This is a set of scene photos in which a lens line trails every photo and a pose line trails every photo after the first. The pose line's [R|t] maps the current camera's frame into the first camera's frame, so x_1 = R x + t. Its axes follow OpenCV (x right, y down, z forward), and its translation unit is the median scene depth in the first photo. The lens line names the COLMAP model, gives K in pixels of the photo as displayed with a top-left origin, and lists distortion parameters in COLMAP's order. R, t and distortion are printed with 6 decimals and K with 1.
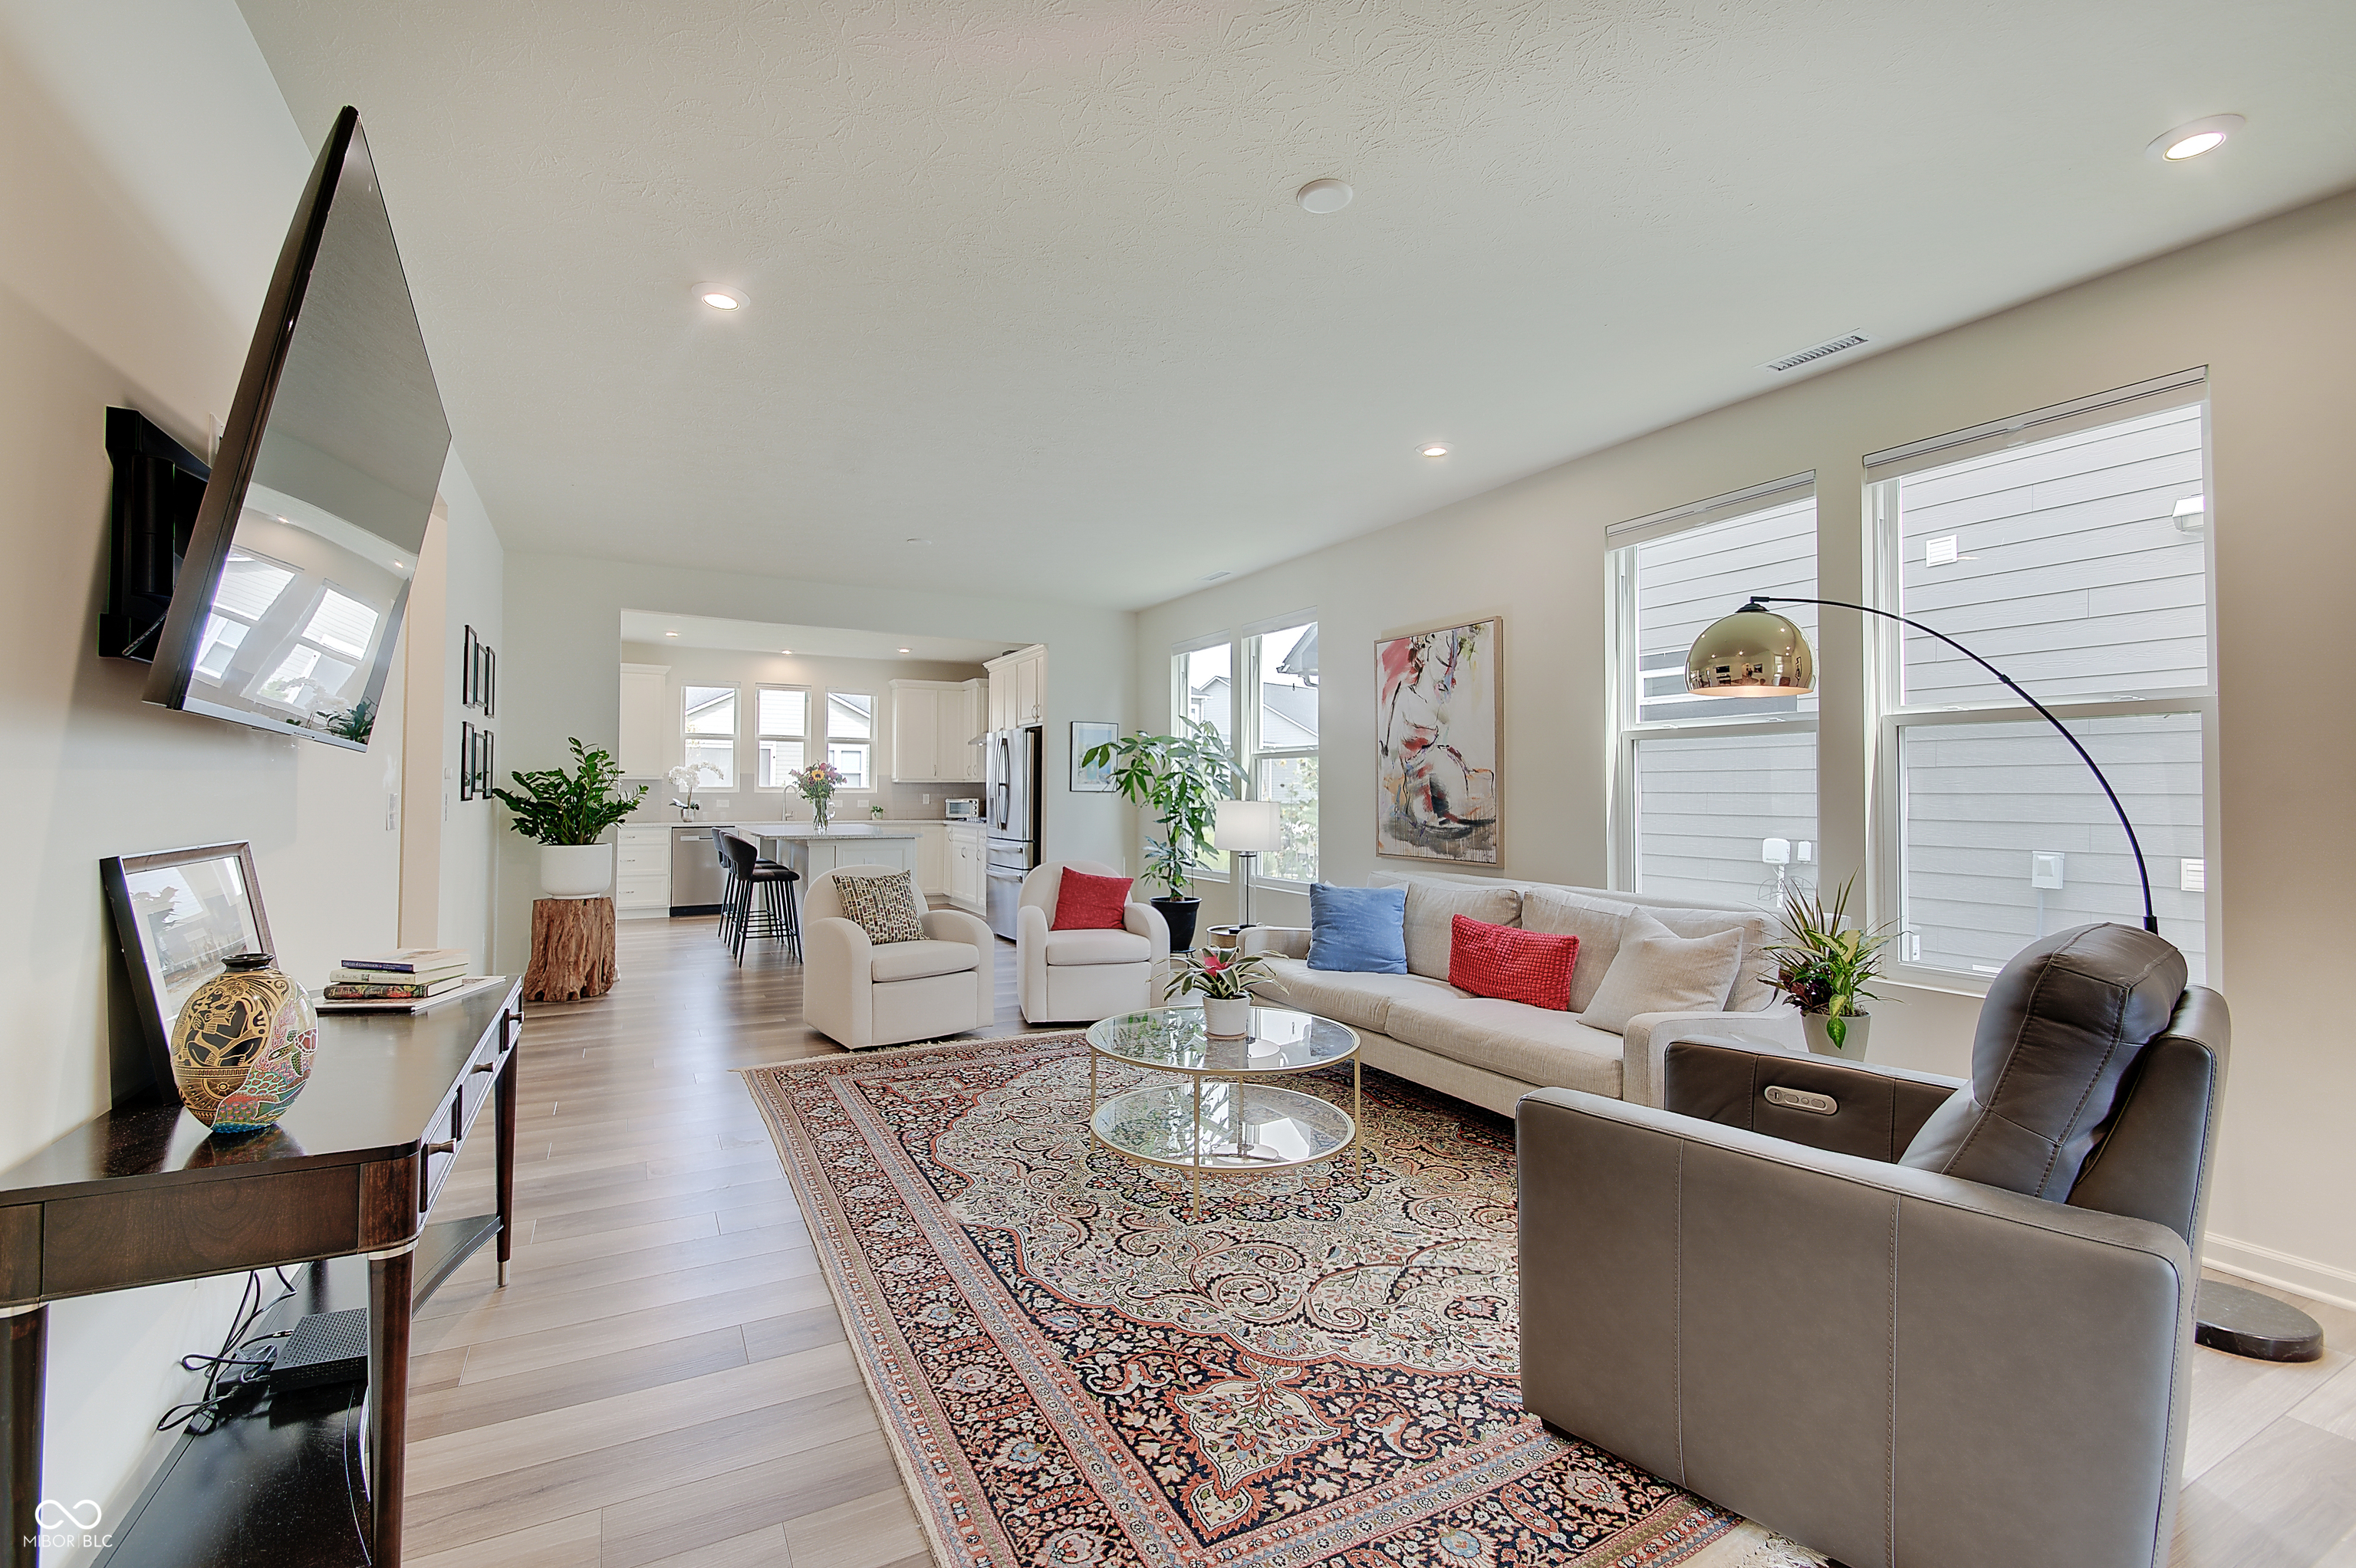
lens RADIAL K [[1023.9, 0, 1145.8], [0, 1023.9, 775.3], [0, 0, 1]] dist [0.012552, -0.002791]
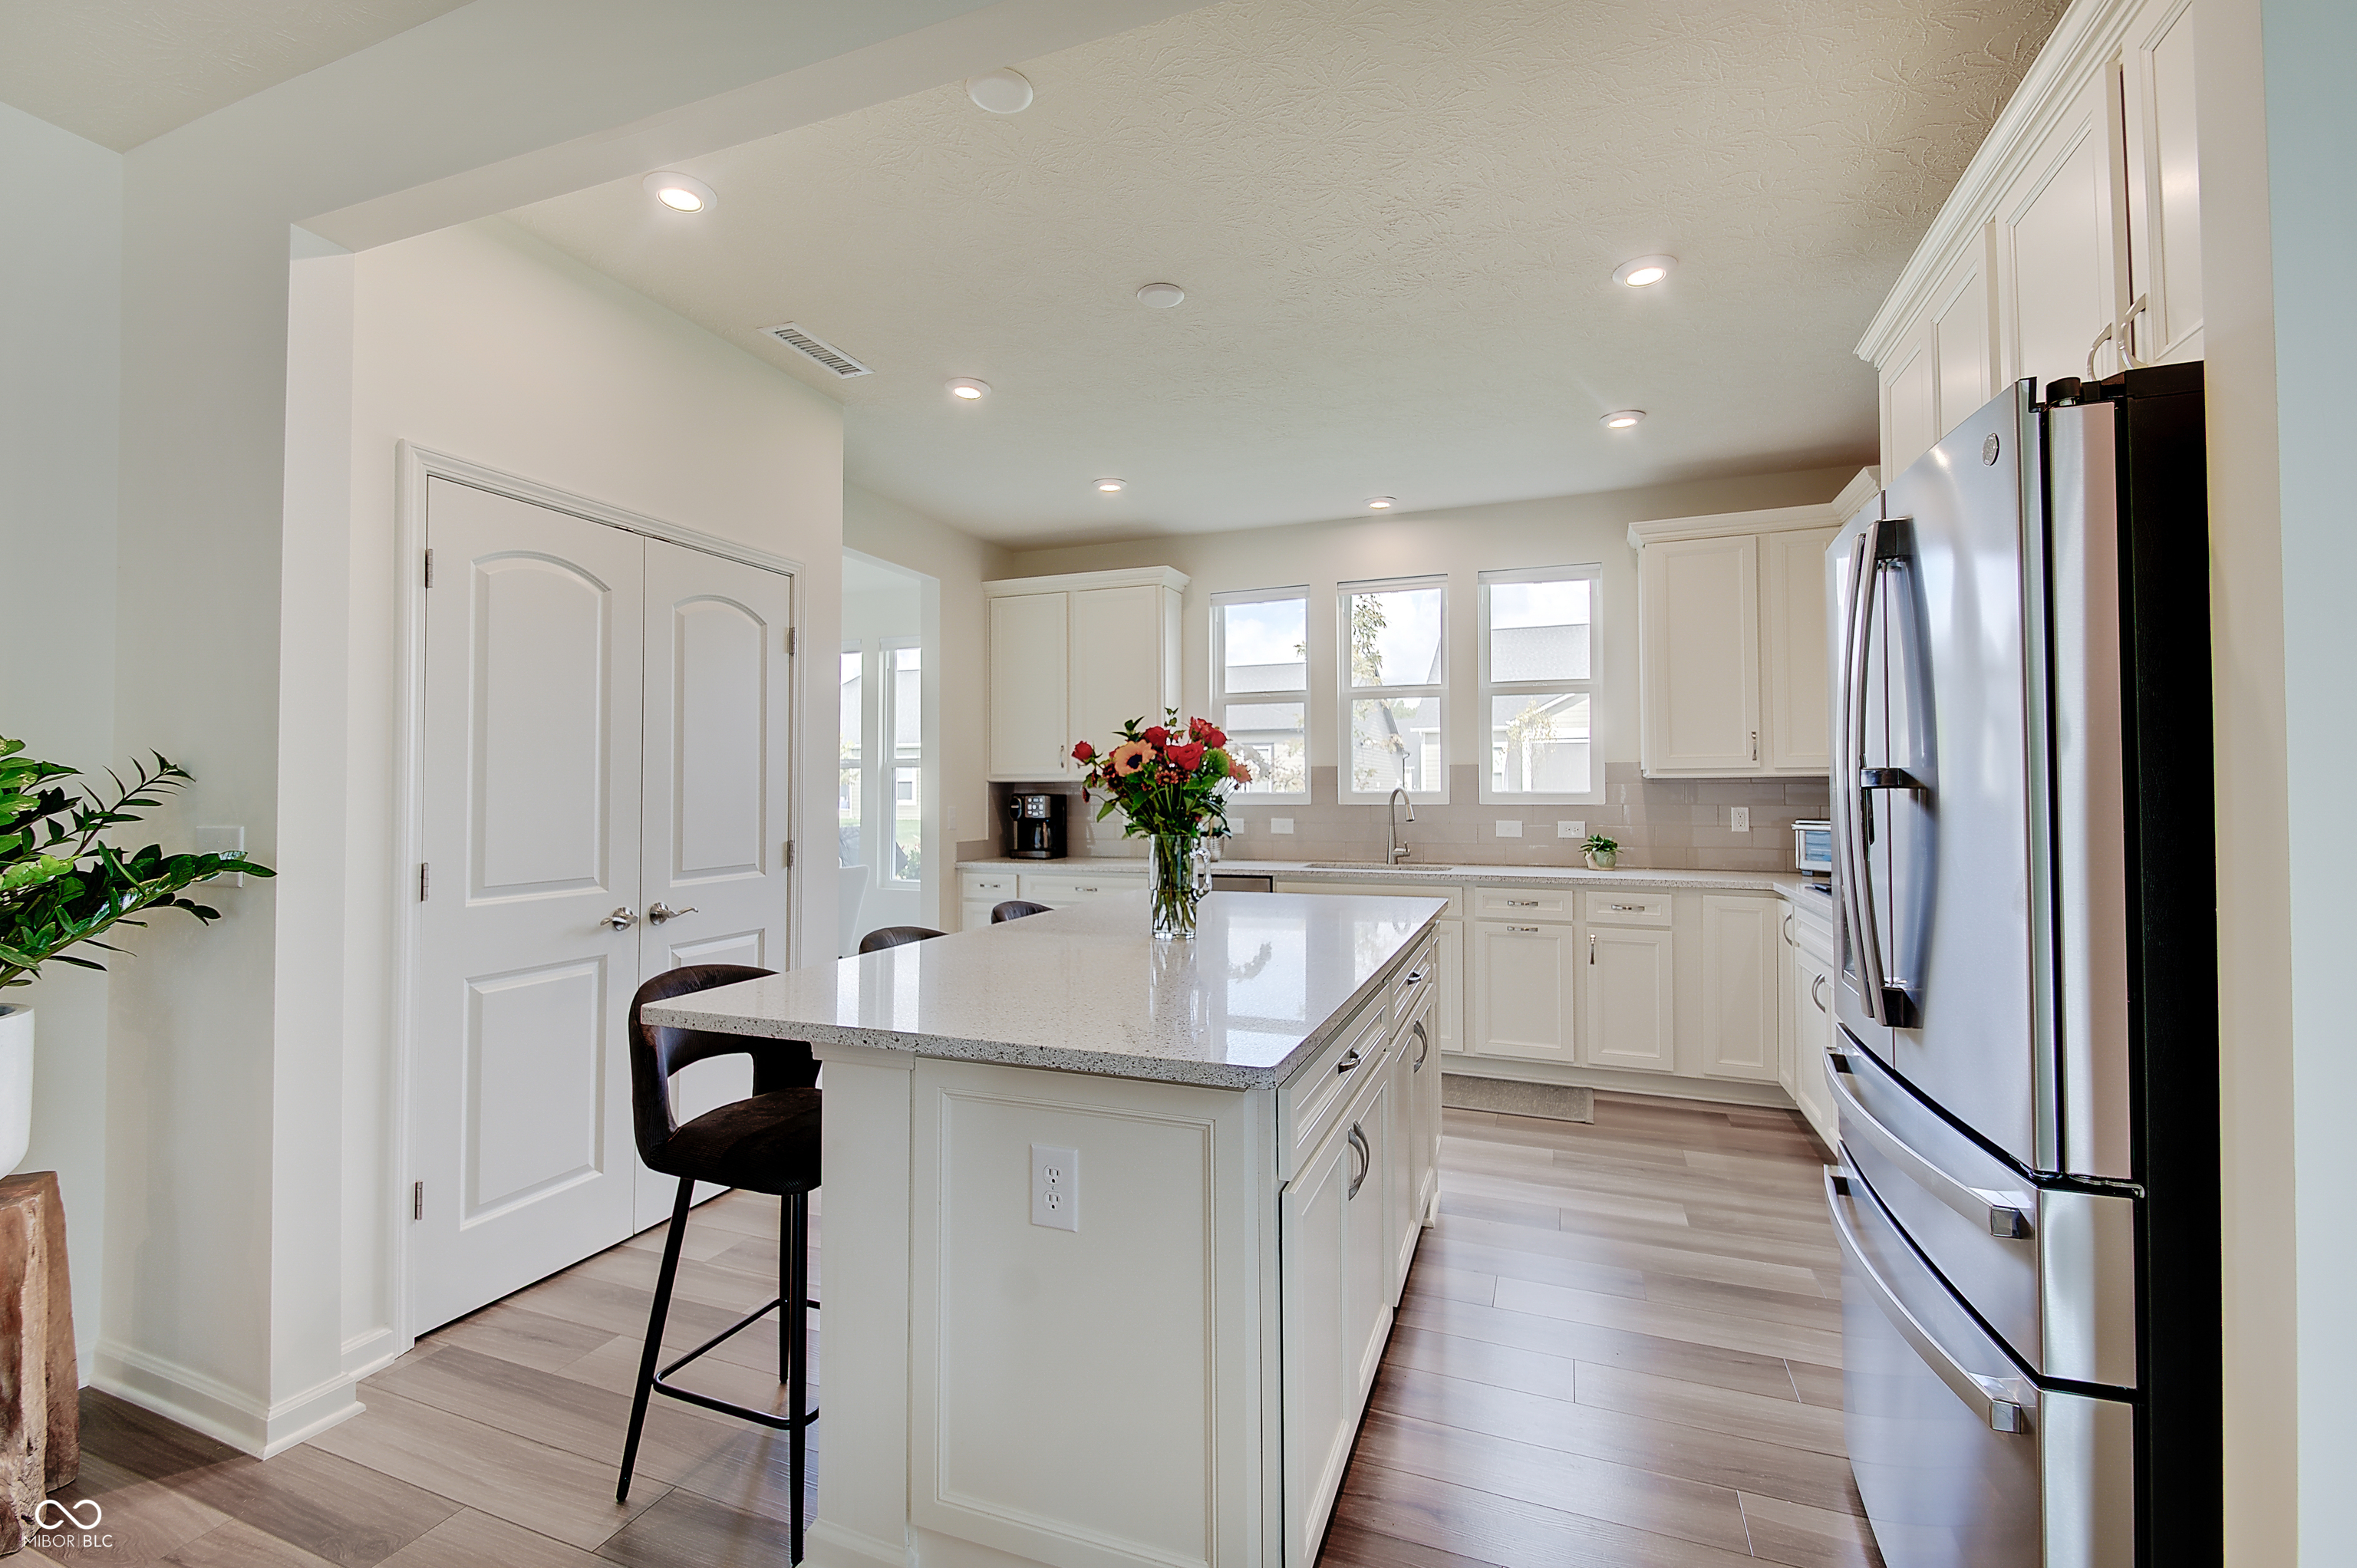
lens RADIAL K [[1024.3, 0, 1158.4], [0, 1024.3, 777.1], [0, 0, 1]] dist [0.012552, -0.002791]
pose [[0.664482, -0.018491, -0.747076, -0.149115], [0.019456, 0.999783, -0.007441, 0.012458], [0.747051, -0.009591, 0.664698, 1.304651]]
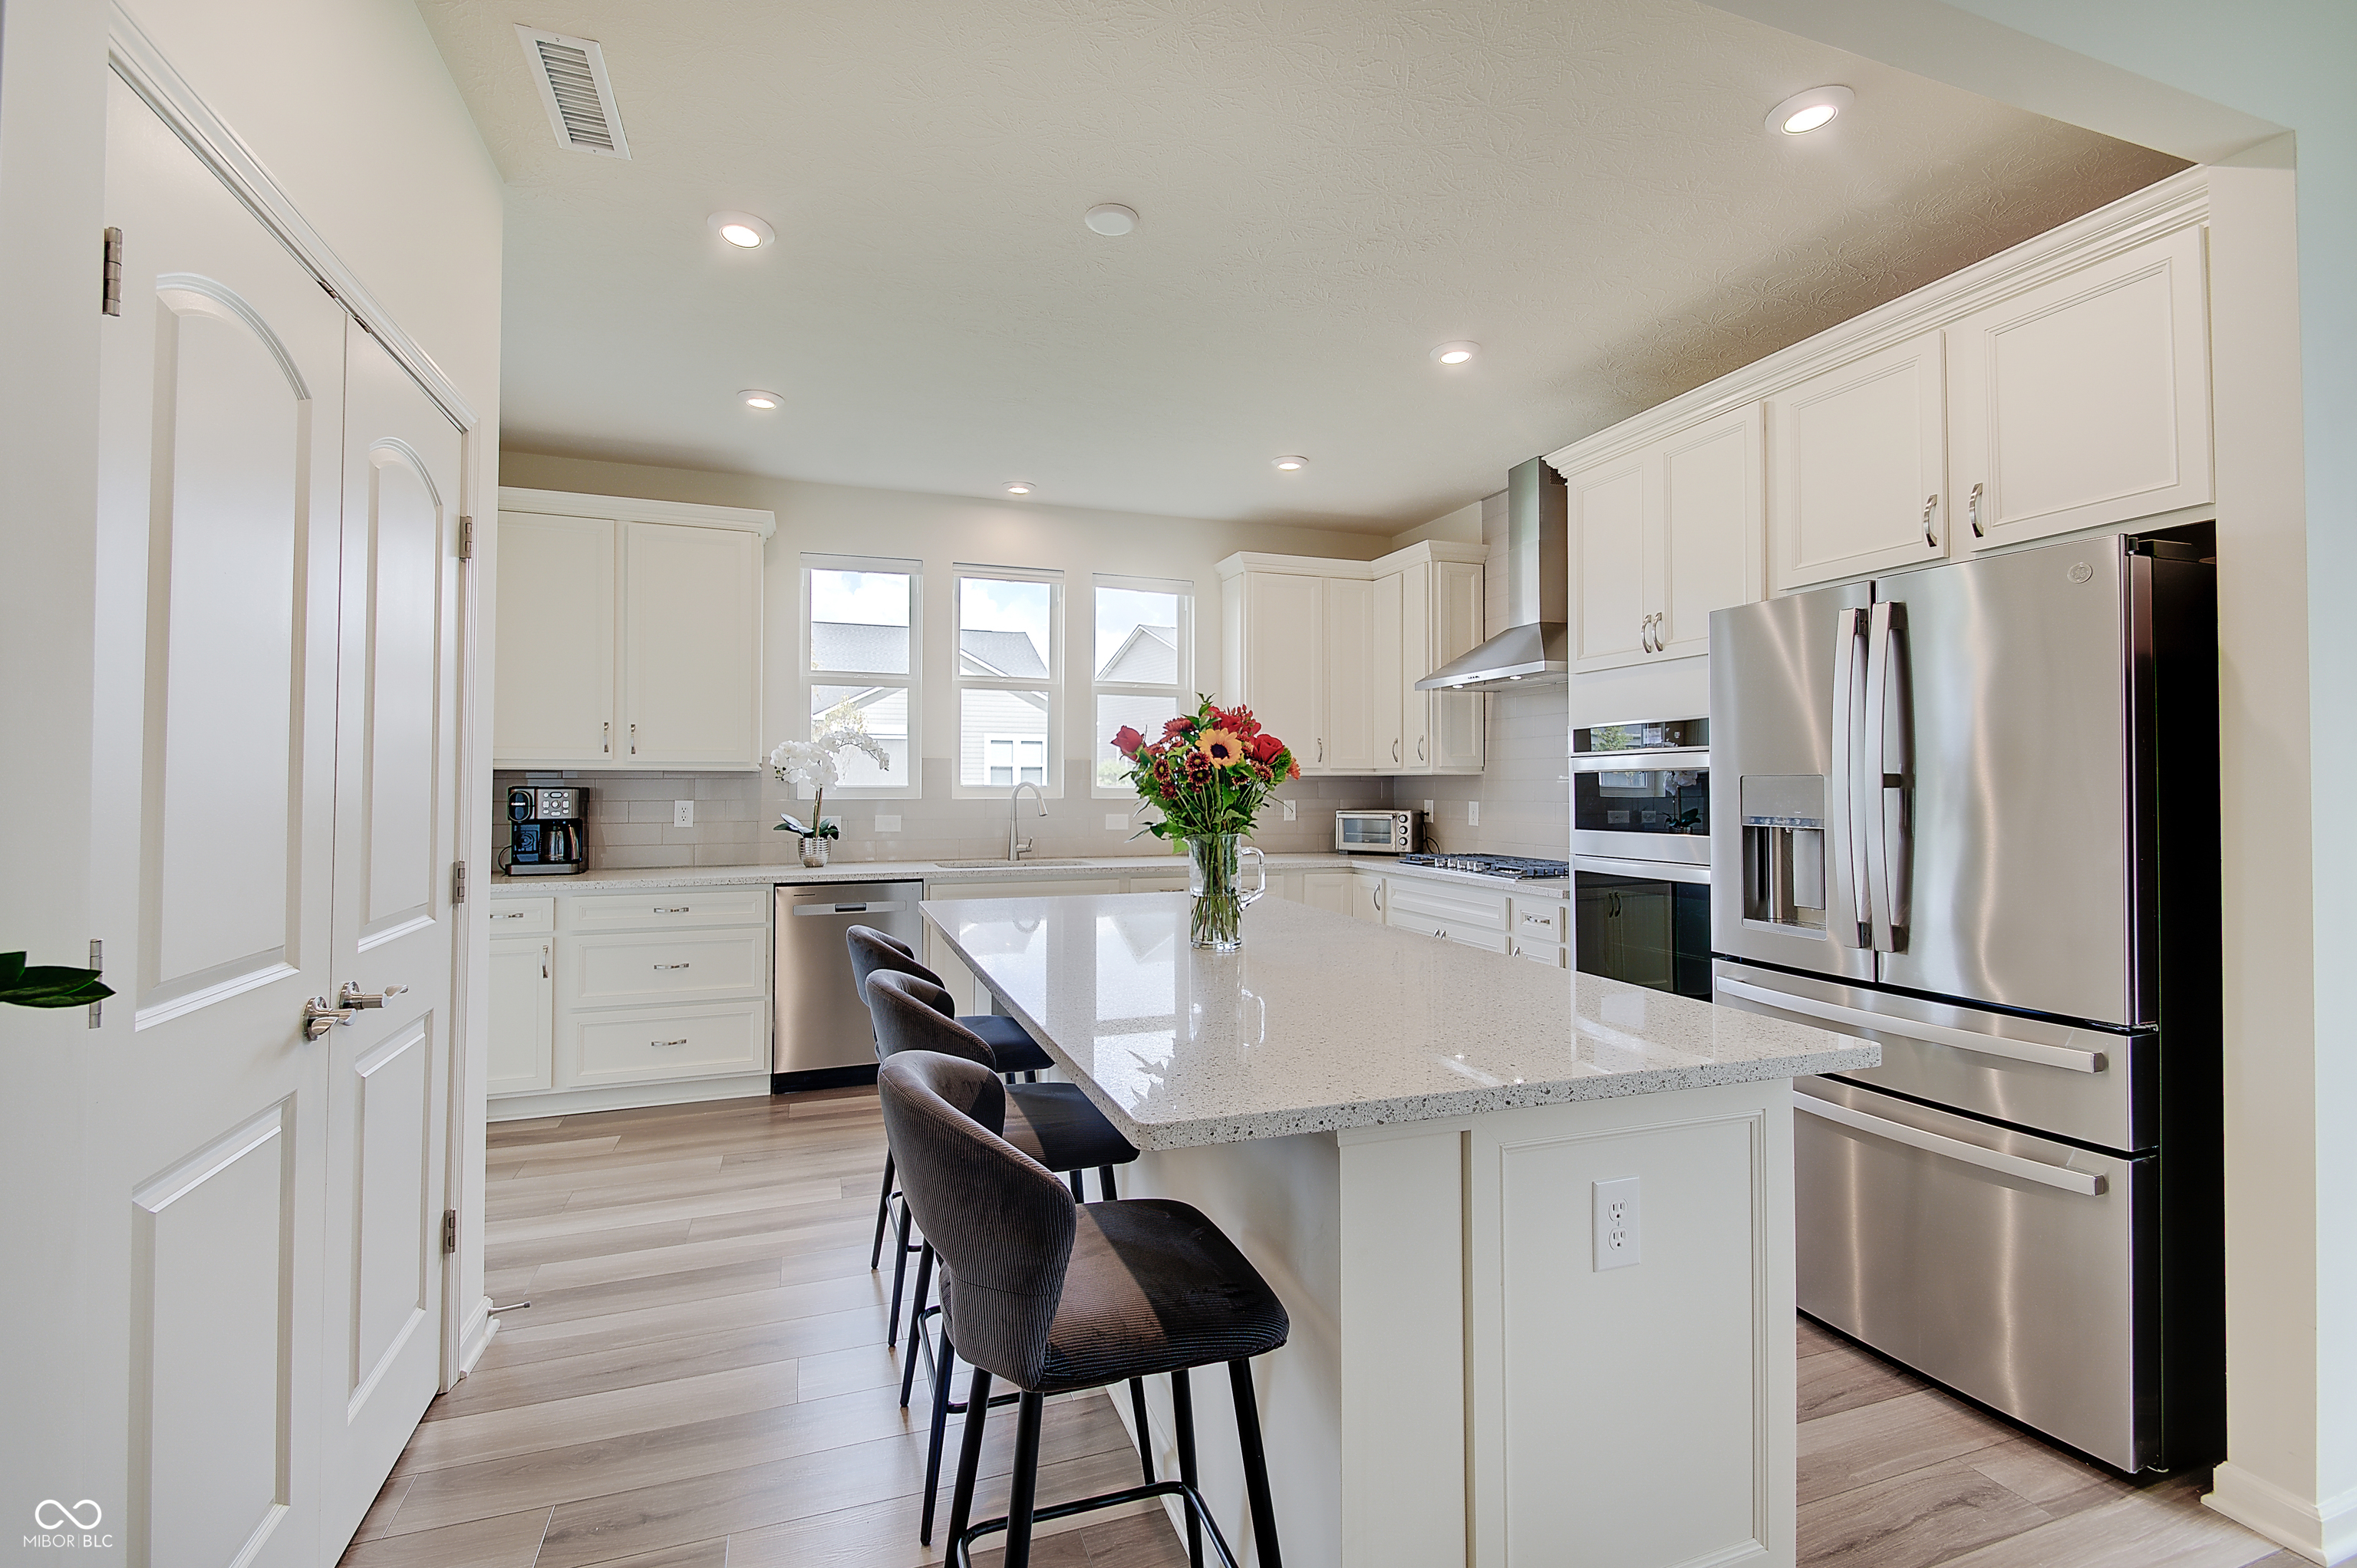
lens RADIAL K [[1024.3, 0, 1166.6], [0, 1024.3, 765.6], [0, 0, 1]] dist [0.012552, -0.002791]
pose [[0.991491, -0.005052, -0.130076, -0.485816], [0.004683, 0.999984, -0.003145, 0.008147], [0.130090, 0.002509, 0.991499, 1.190726]]
